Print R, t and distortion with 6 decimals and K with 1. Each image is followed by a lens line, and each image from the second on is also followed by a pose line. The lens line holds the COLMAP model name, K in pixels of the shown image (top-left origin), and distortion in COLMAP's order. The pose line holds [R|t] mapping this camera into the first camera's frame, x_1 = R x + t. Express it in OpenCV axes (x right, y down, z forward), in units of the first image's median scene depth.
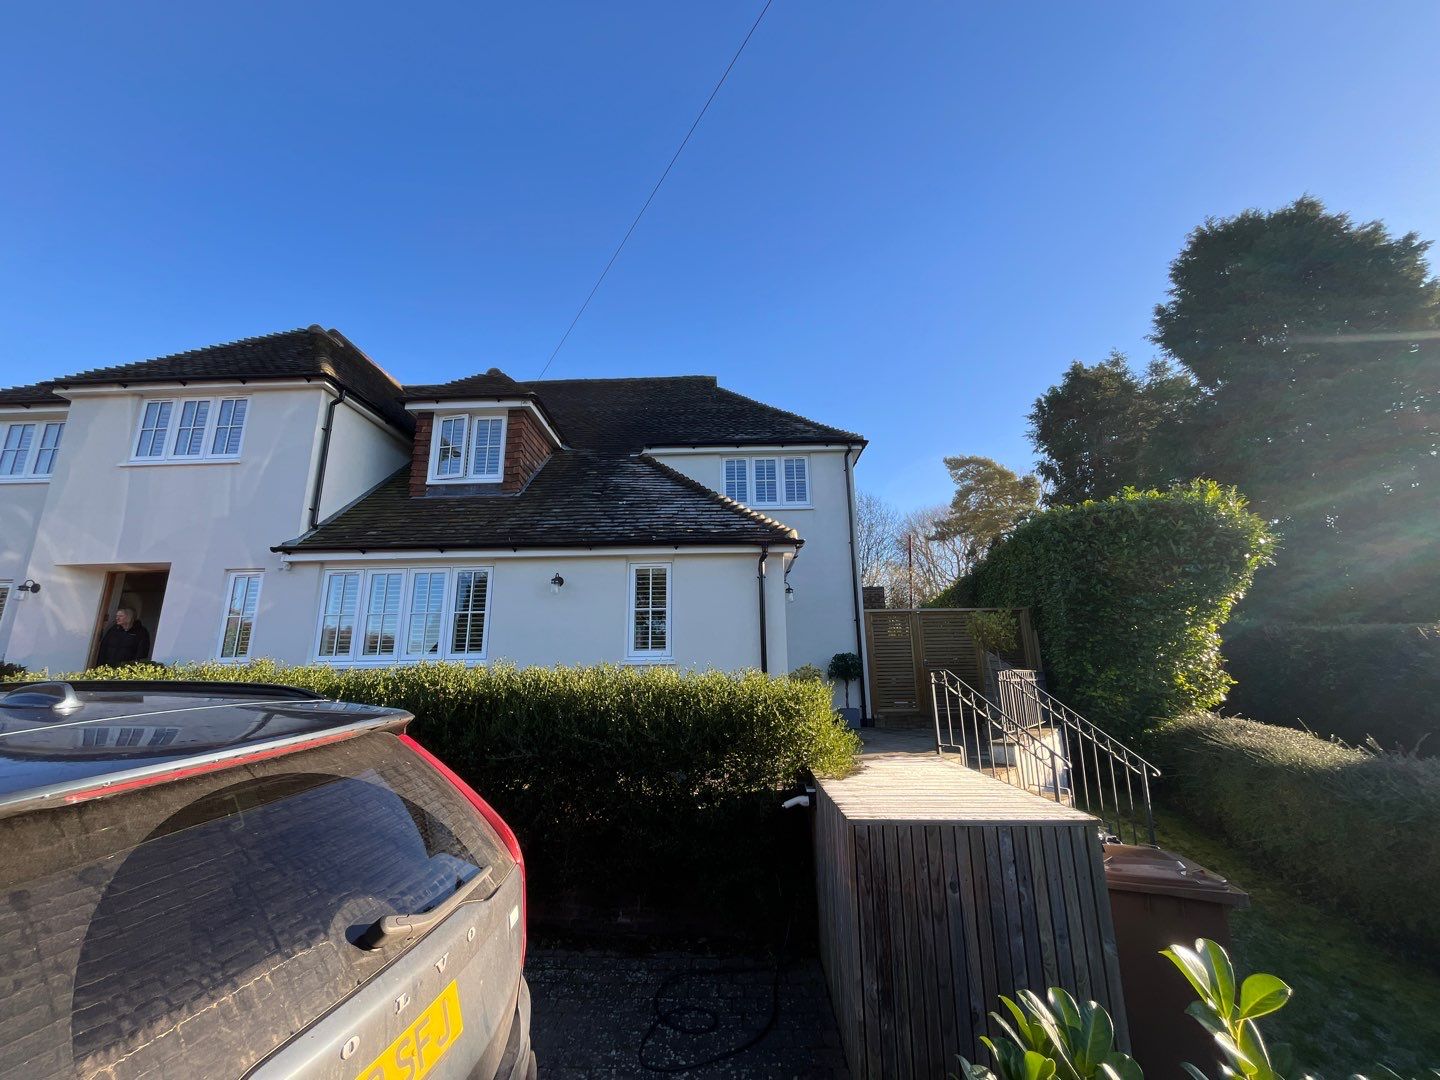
lens RADIAL K [[563.0, 0, 711.7], [0, 563.0, 538.0], [0, 0, 1]] dist [-0.002282, -0.000224]
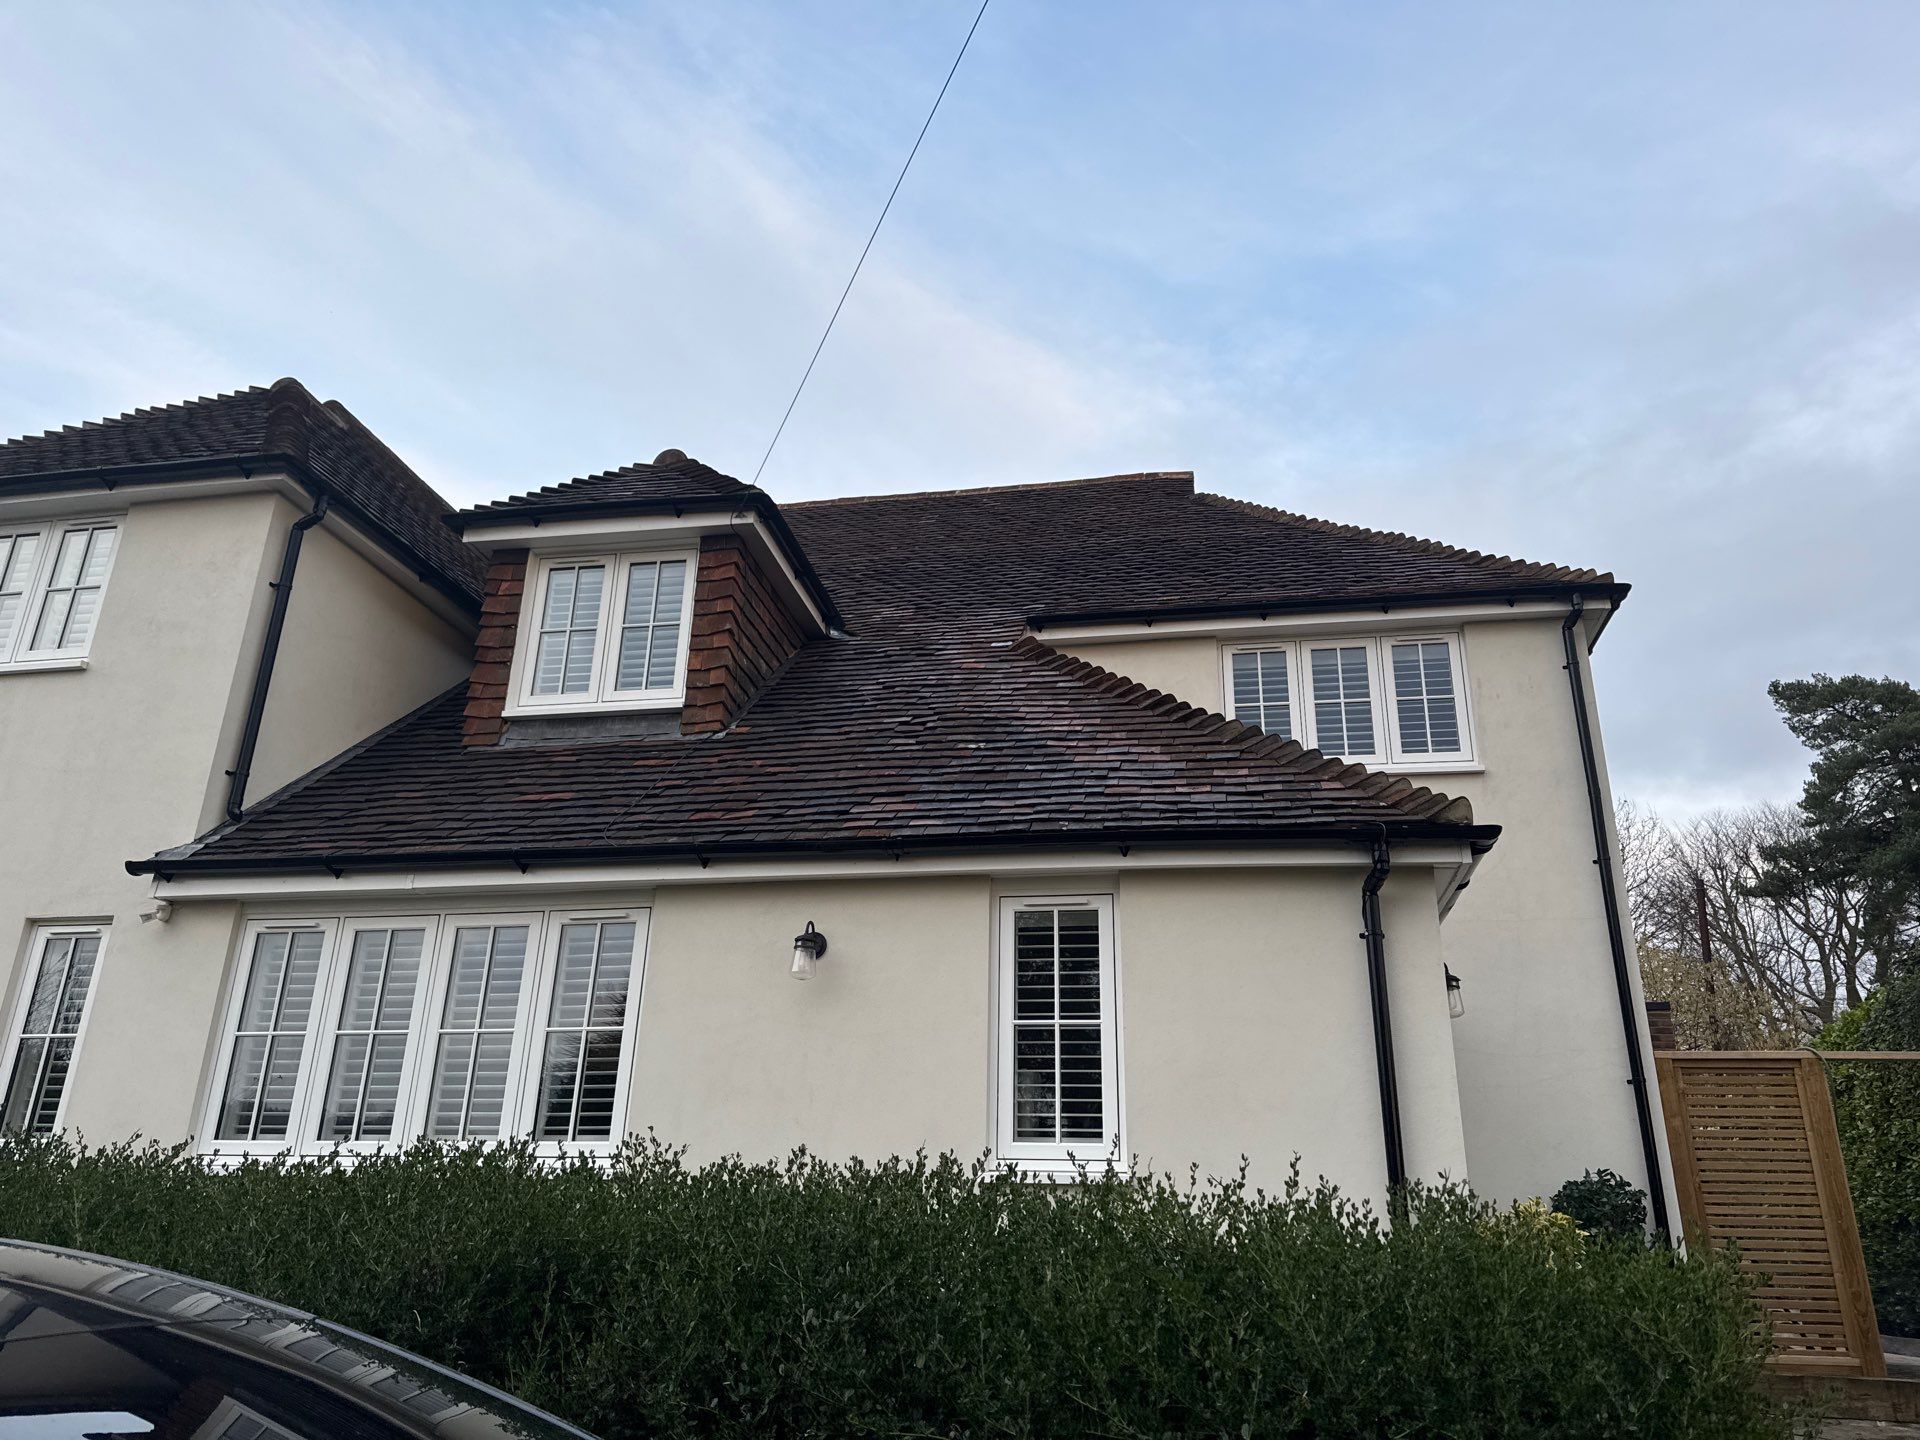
lens RADIAL K [[1271.8, 0, 960.0], [0, 1271.8, 720.0], [0, 0, 1]] dist [0.137429, -0.194477]
pose [[0.988199, -0.023464, -0.151366, -0.037254], [0.001734, 0.989848, -0.142118, 0.045575], [0.153164, 0.140179, 0.978208, 0.139549]]
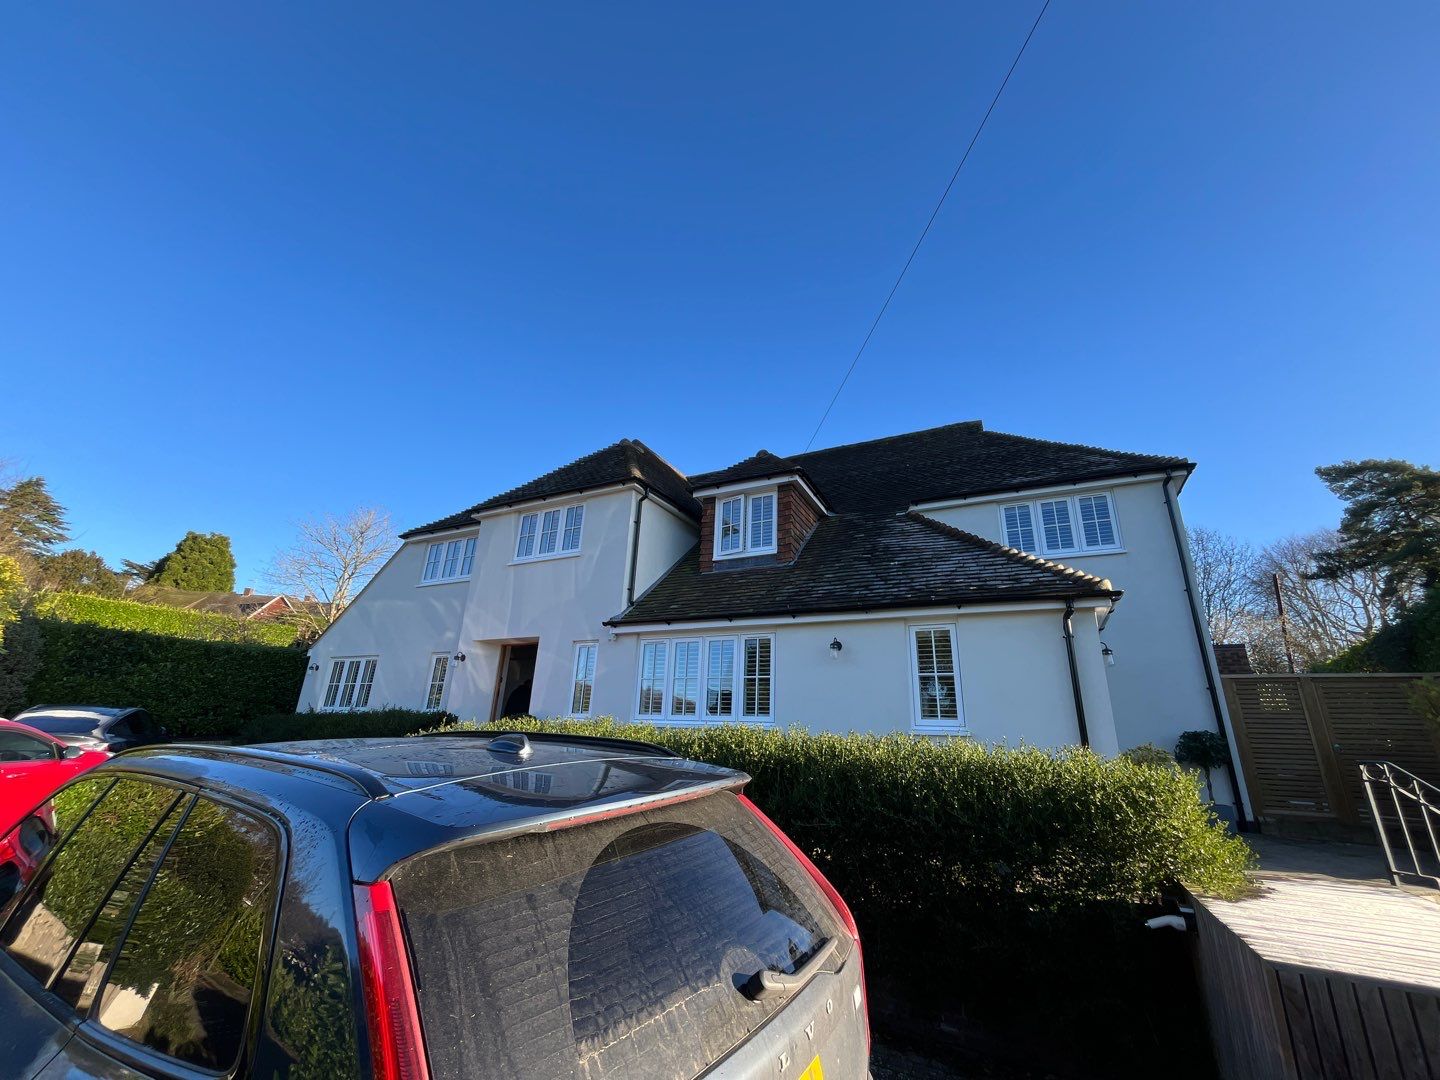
lens RADIAL K [[564.0, 0, 728.9], [0, 564.0, 542.1], [0, 0, 1]] dist [-0.001793, -0.000155]
pose [[0.908312, -0.093492, -0.407712, -0.016690], [0.051873, 0.992354, -0.111991, -0.004433], [0.415065, 0.080573, 0.906217, -0.011816]]
